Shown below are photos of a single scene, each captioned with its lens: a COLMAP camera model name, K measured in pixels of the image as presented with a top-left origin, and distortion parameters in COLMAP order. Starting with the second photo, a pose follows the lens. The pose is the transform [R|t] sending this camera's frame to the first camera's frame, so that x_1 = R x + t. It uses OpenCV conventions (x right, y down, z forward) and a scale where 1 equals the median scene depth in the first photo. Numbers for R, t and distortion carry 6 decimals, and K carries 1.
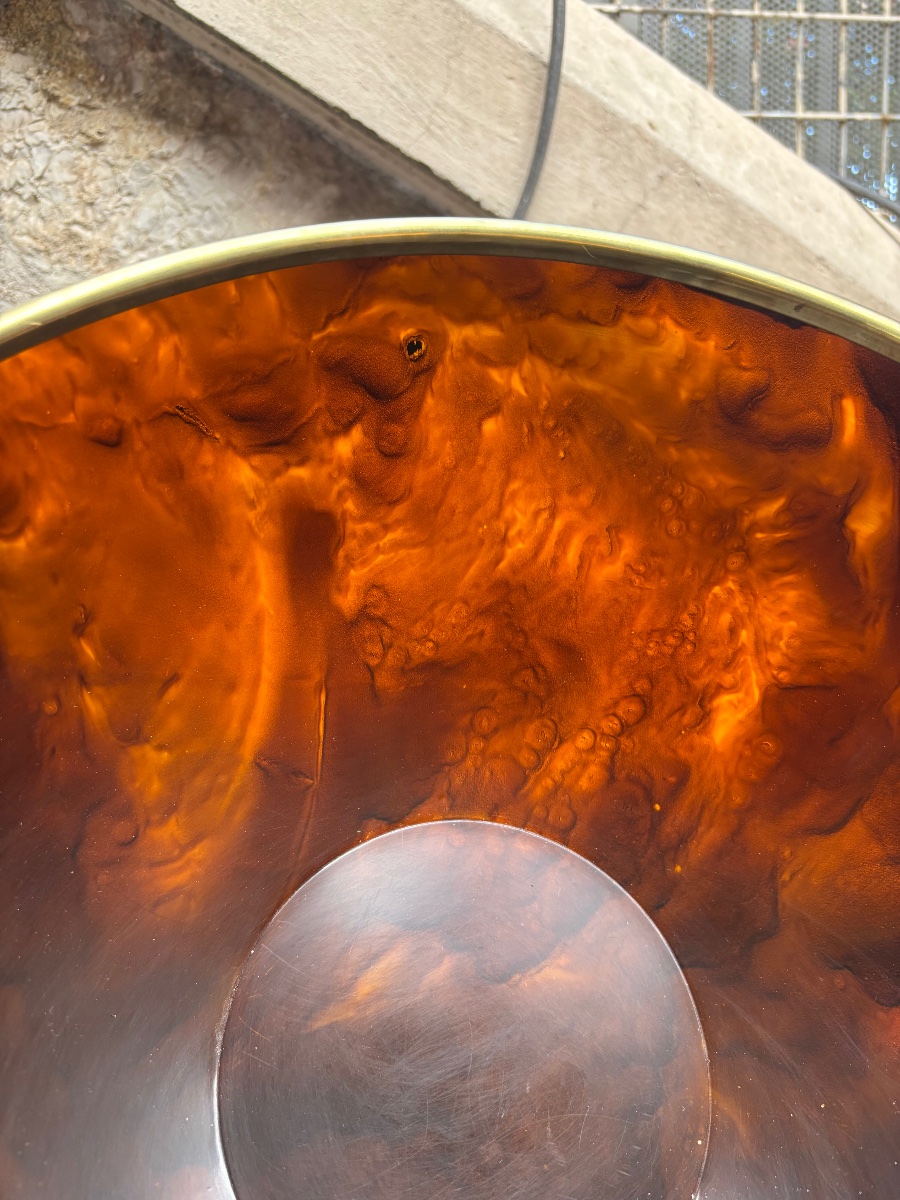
lens RADIAL K [[949.6, 0, 450.0], [0, 949.6, 600.0], [0, 0, 1]] dist [0.169849, -0.644170]
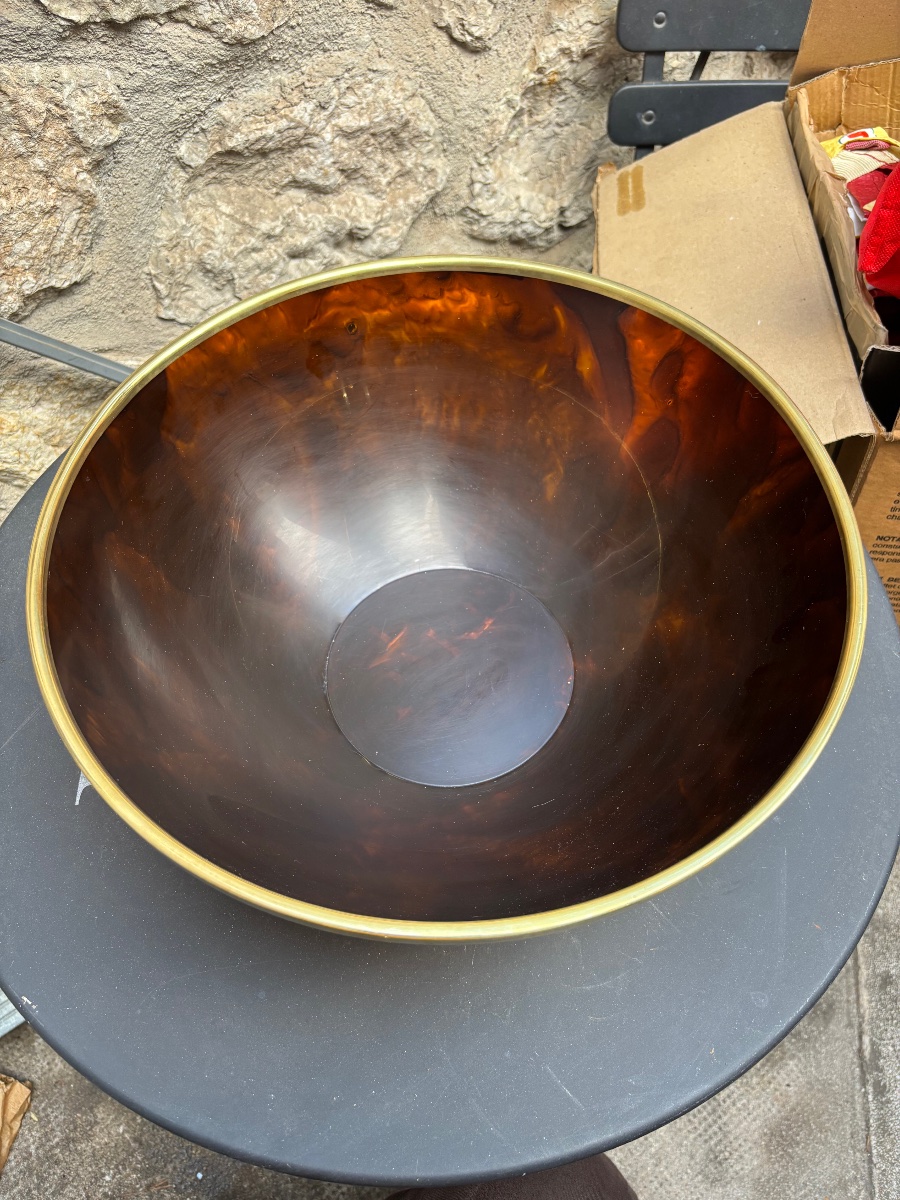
lens RADIAL K [[949.6, 0, 450.0], [0, 949.6, 600.0], [0, 0, 1]] dist [0.169849, -0.644170]
pose [[0.979083, -0.200973, -0.031716, 0.118705], [0.197992, 0.977020, -0.078940, 0.520387], [0.046852, 0.071009, 0.996375, -1.029202]]
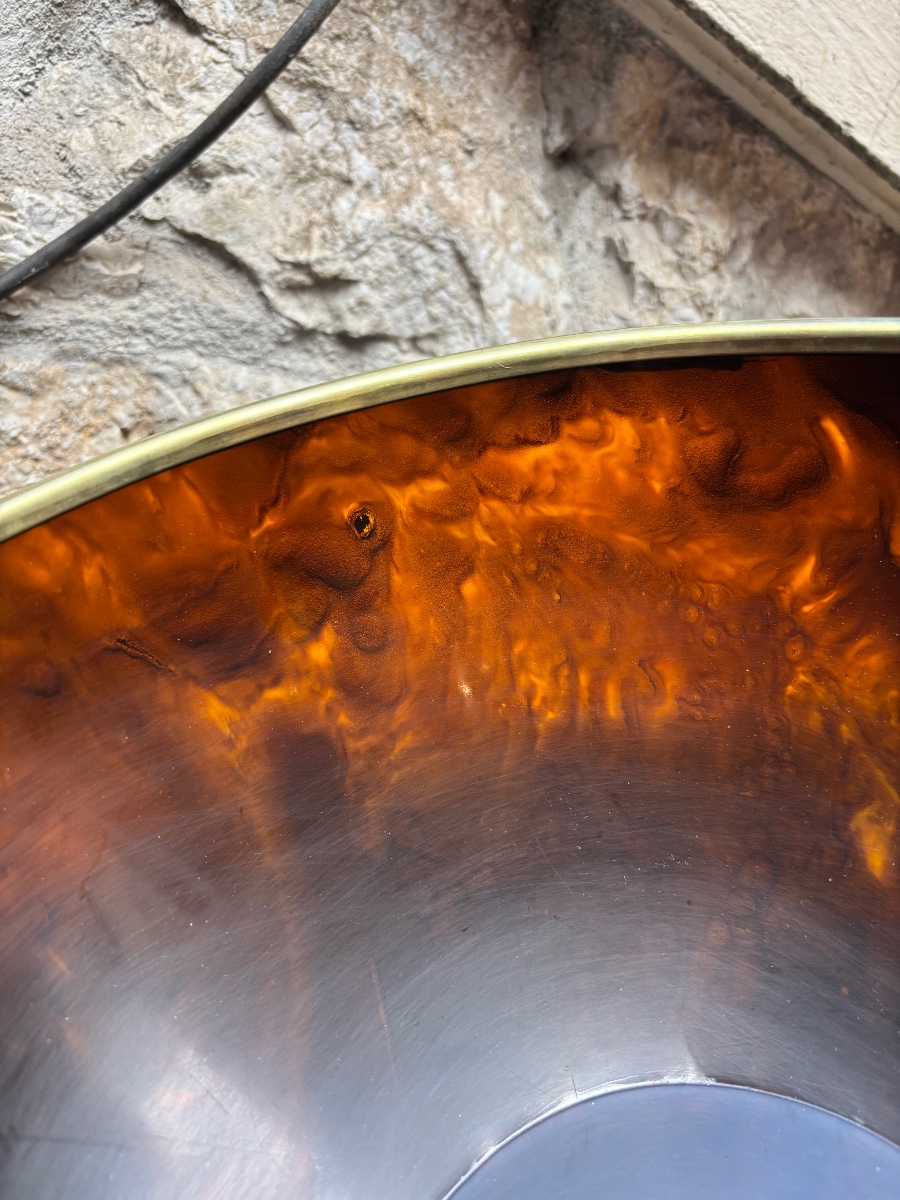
lens RADIAL K [[949.6, 0, 450.0], [0, 949.6, 600.0], [0, 0, 1]] dist [0.169849, -0.644170]
pose [[0.952332, -0.304761, 0.013562, 0.009130], [0.280718, 0.858065, -0.430026, 0.220965], [0.119418, 0.413334, 0.902715, 0.196311]]
